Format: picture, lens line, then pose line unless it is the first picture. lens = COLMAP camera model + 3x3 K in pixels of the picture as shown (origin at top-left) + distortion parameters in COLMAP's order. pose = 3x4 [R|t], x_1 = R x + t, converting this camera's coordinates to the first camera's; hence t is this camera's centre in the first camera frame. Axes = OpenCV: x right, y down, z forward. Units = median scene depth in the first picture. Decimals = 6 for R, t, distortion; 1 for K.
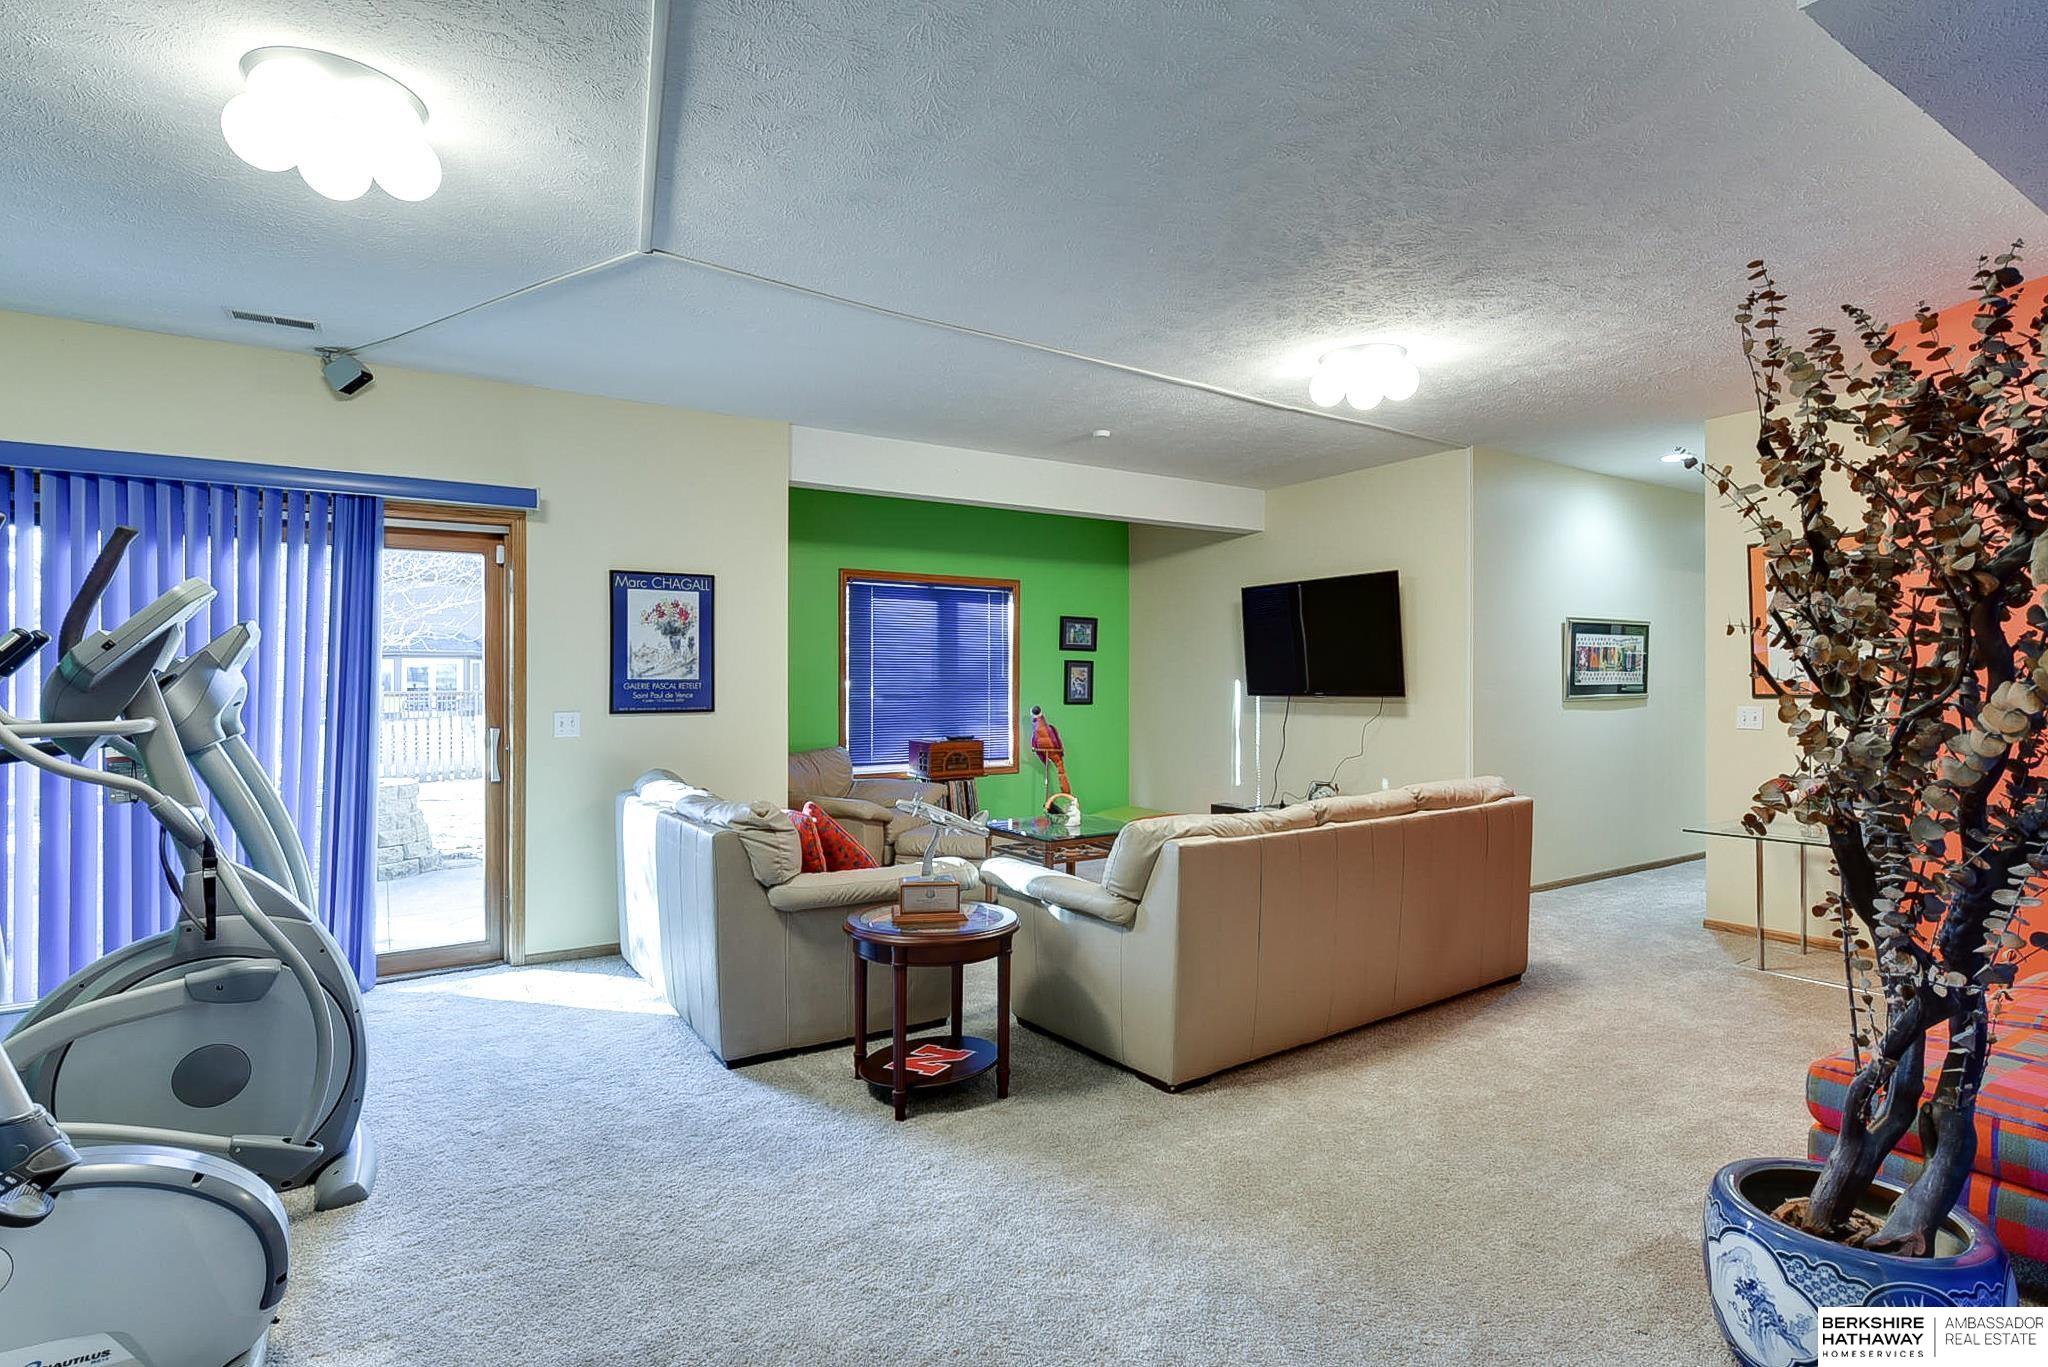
lens RADIAL K [[1008.3, 0, 1022.8], [0, 1008.3, 684.0], [0, 0, 1]] dist [0.005206, 0.000324]
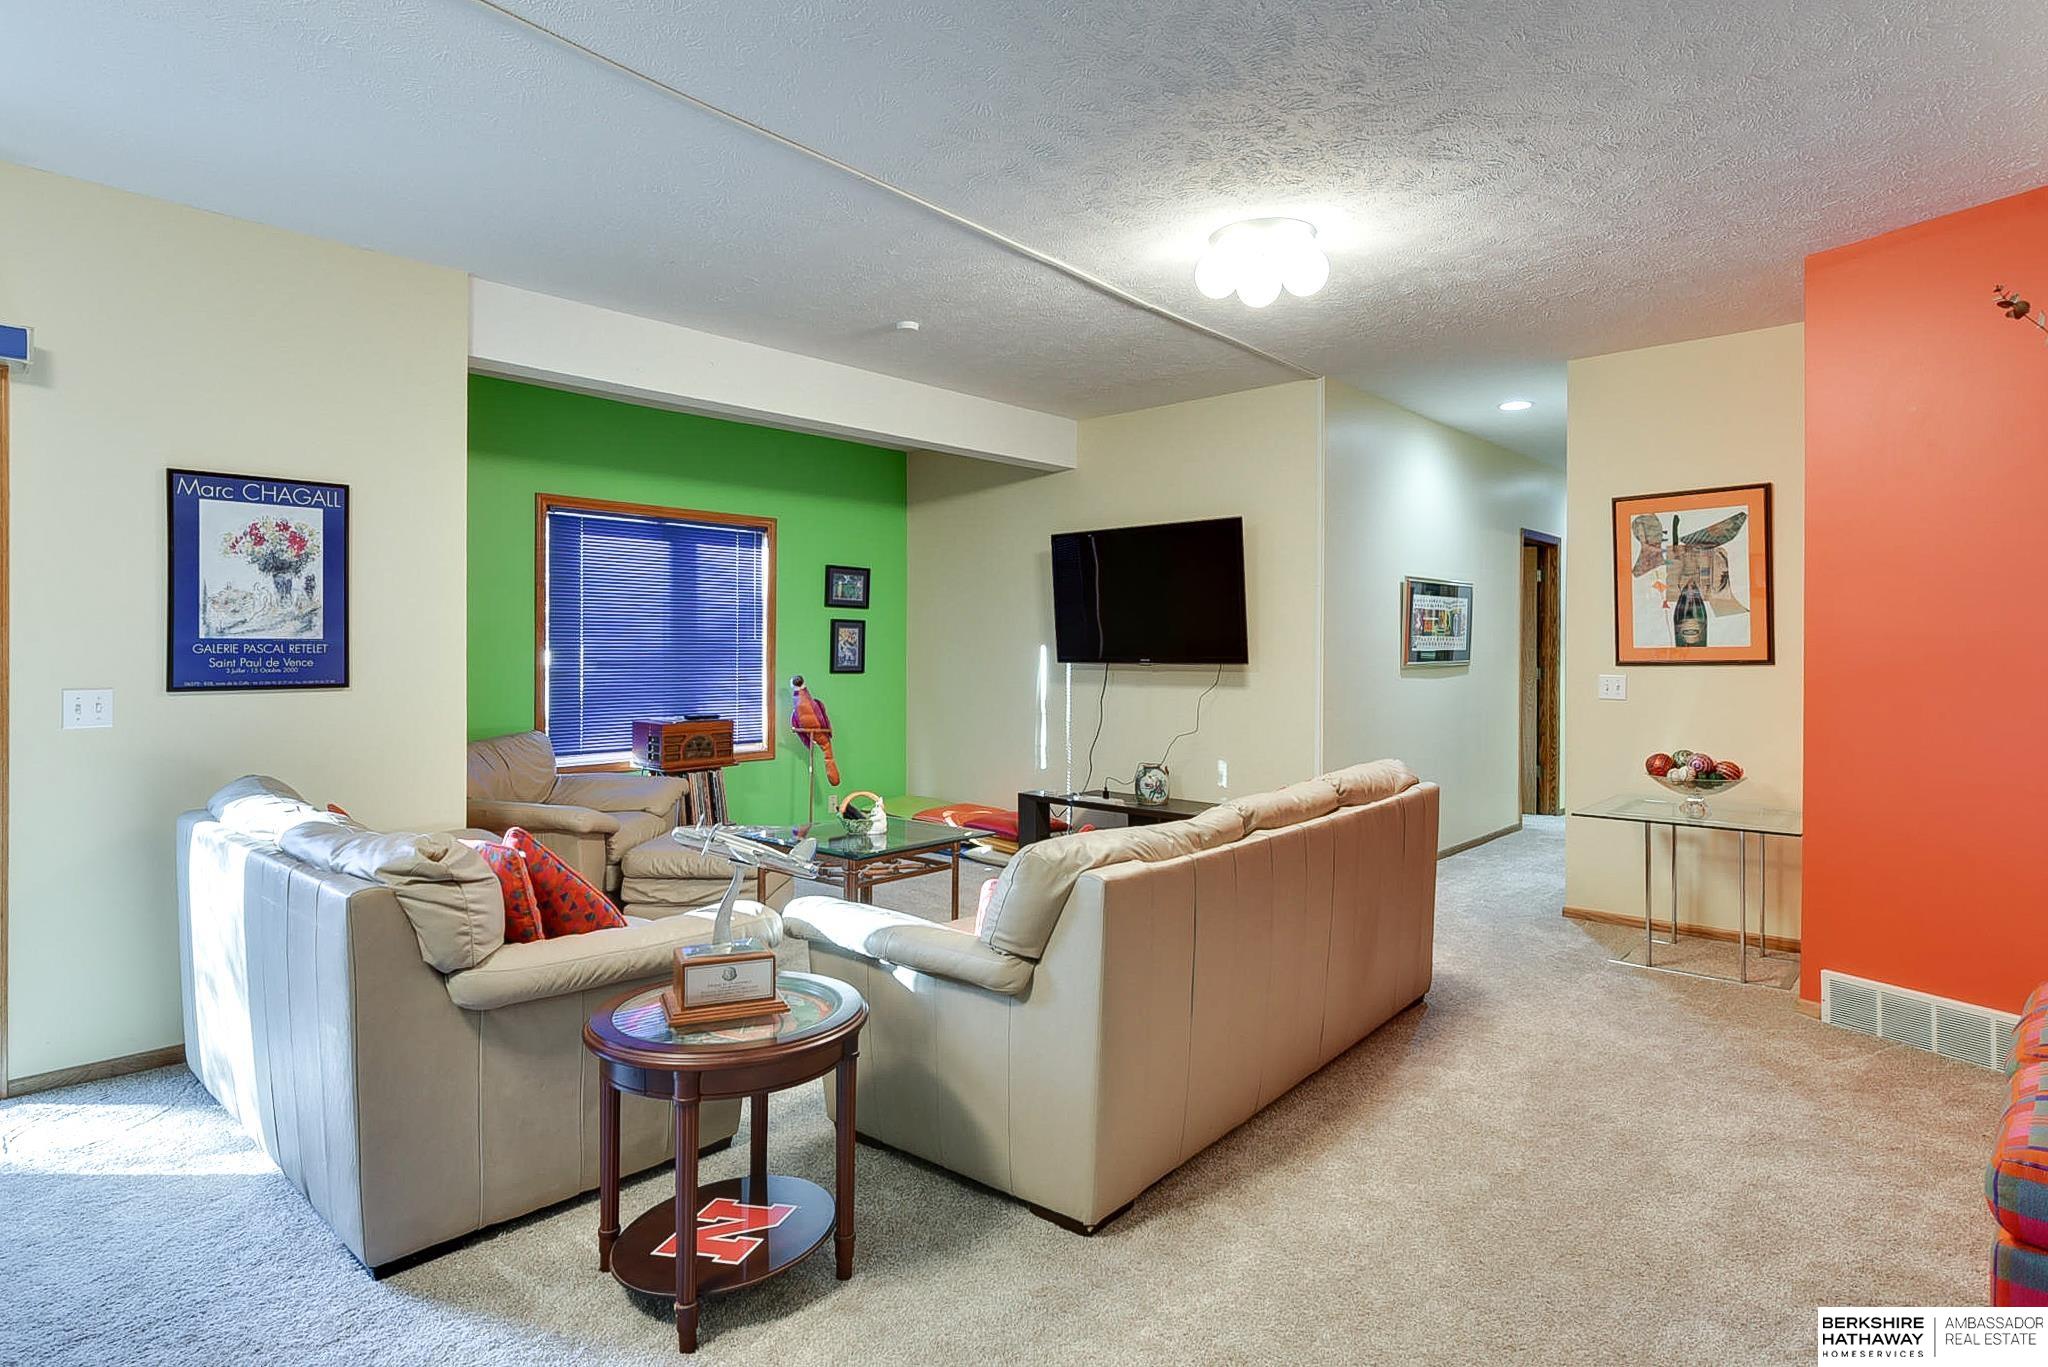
lens RADIAL K [[1077.2, 0, 1007.0], [0, 1077.2, 654.6], [0, 0, 1]] dist [0.004231, -0.001836]
pose [[0.968330, 0.001454, 0.249671, -0.067758], [-0.002557, 0.999988, 0.004093, 0.001753], [-0.249663, -0.004602, 0.968322, 0.217115]]
